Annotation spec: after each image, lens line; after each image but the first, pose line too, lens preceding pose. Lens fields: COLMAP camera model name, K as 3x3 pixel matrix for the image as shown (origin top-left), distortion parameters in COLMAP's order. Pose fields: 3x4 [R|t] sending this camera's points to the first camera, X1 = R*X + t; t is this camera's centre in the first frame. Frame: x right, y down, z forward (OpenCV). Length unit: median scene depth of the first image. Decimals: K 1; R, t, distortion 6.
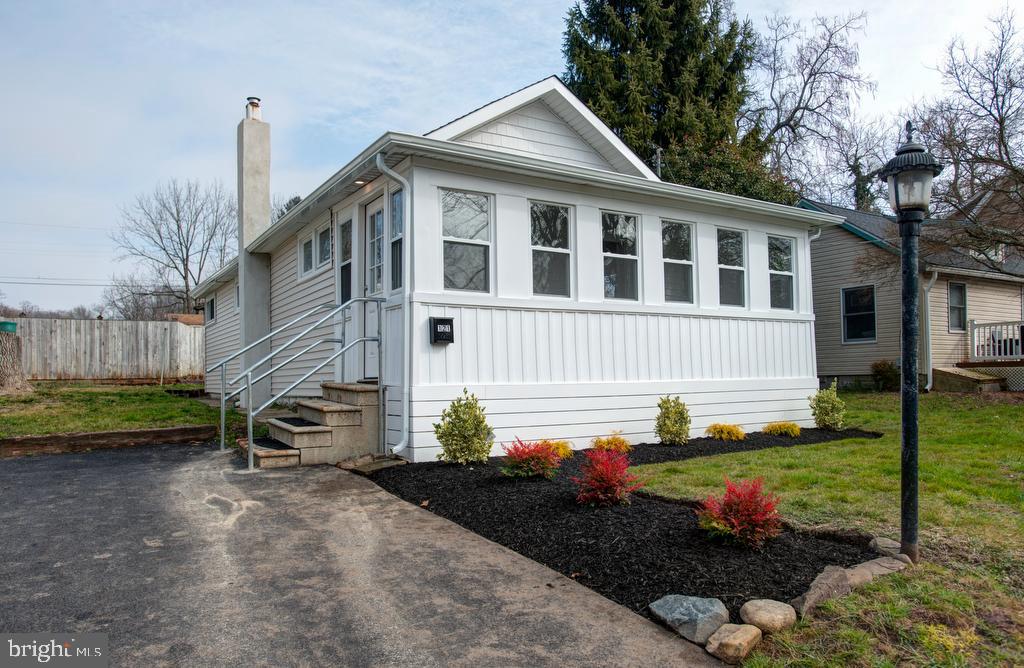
lens RADIAL K [[715.2, 0, 540.7], [0, 715.2, 368.4], [0, 0, 1]] dist [-0.028641, 0.014575]
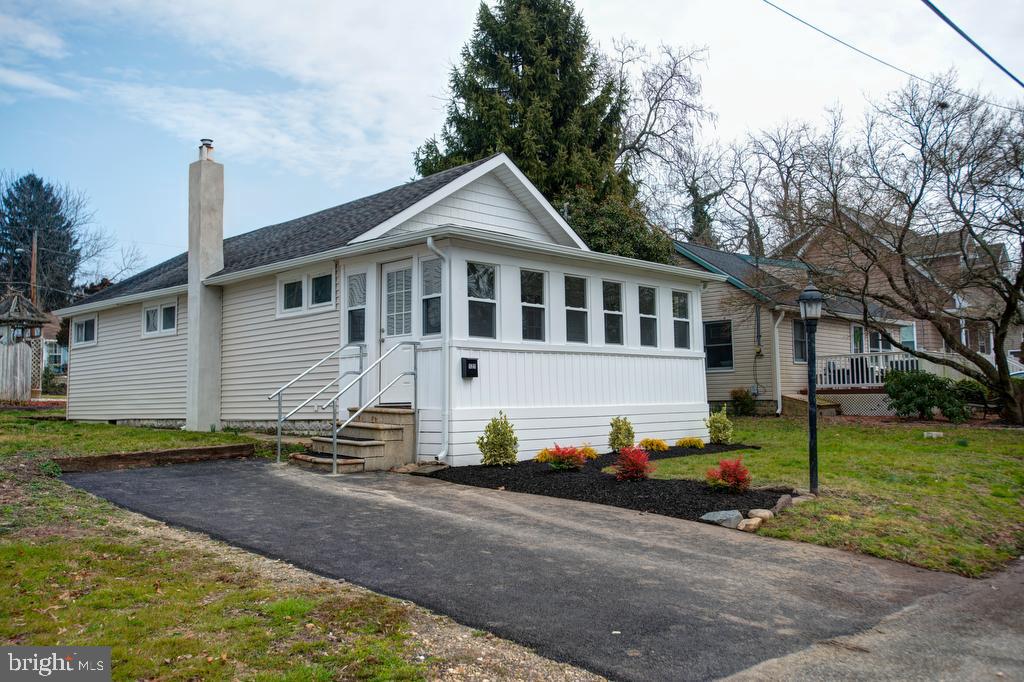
lens RADIAL K [[849.6, 0, 512.0], [0, 849.6, 339.4], [0, 0, 1]] dist [0.019608, -0.003041]
pose [[0.975235, 0.017314, 0.220491, -0.285293], [-0.003813, 0.998099, -0.061509, -0.005997], [-0.221136, 0.059145, 0.973448, -0.394116]]
